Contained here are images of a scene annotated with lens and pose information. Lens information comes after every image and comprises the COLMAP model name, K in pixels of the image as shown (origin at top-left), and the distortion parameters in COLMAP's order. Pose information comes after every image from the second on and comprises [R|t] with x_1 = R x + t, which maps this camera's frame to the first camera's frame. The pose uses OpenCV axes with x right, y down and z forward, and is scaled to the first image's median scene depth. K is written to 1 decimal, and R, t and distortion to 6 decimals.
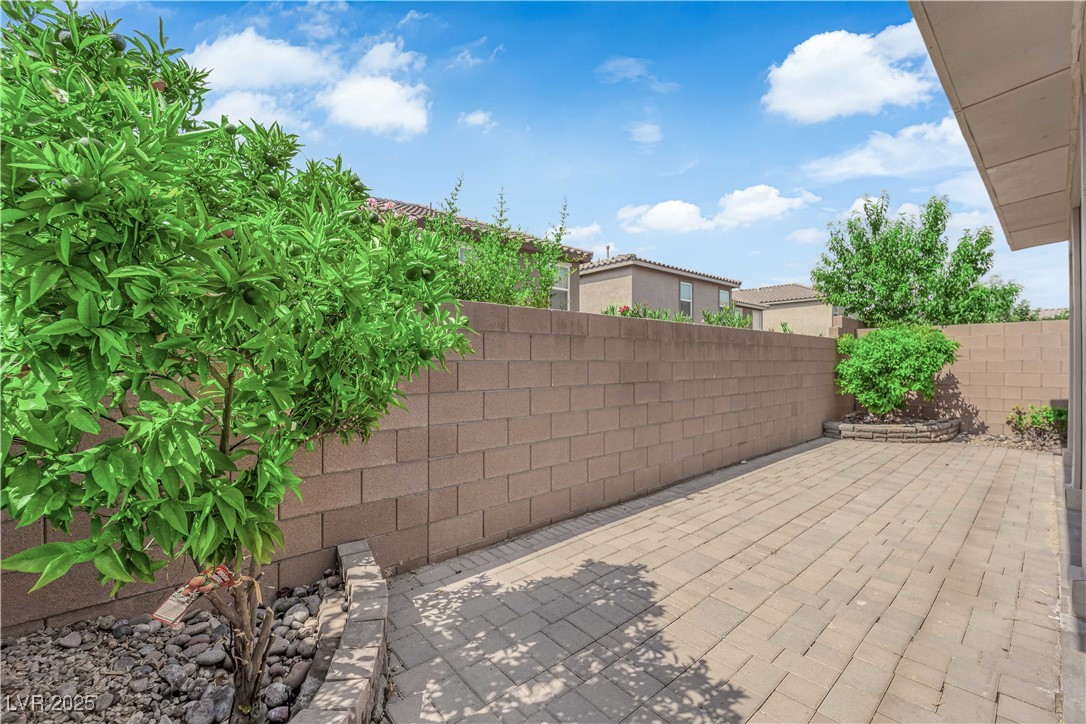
lens RADIAL K [[437.8, 0, 546.7], [0, 437.8, 361.3], [0, 0, 1]] dist [-0.007139, -0.005143]
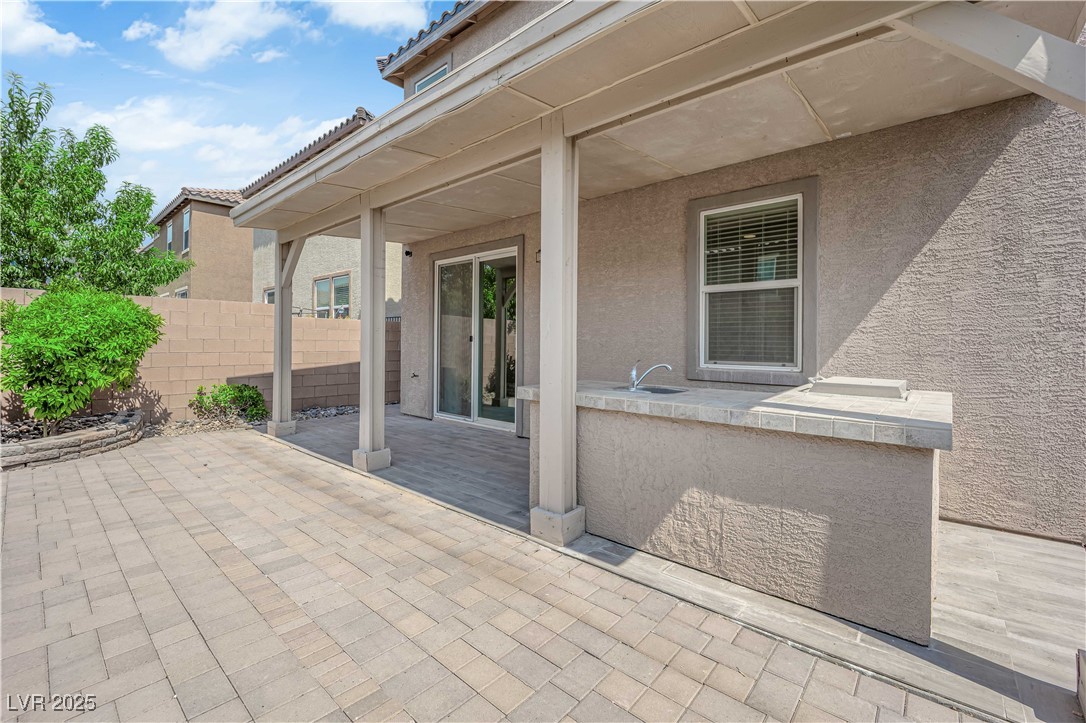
lens RADIAL K [[459.3, 0, 544.3], [0, 459.3, 346.6], [0, 0, 1]] dist [-0.002547, -0.006705]
pose [[-0.141173, -0.009231, 0.989942, -0.043744], [-0.007939, 0.999935, 0.008192, 0.000275], [-0.989953, -0.006702, -0.141237, 0.664392]]
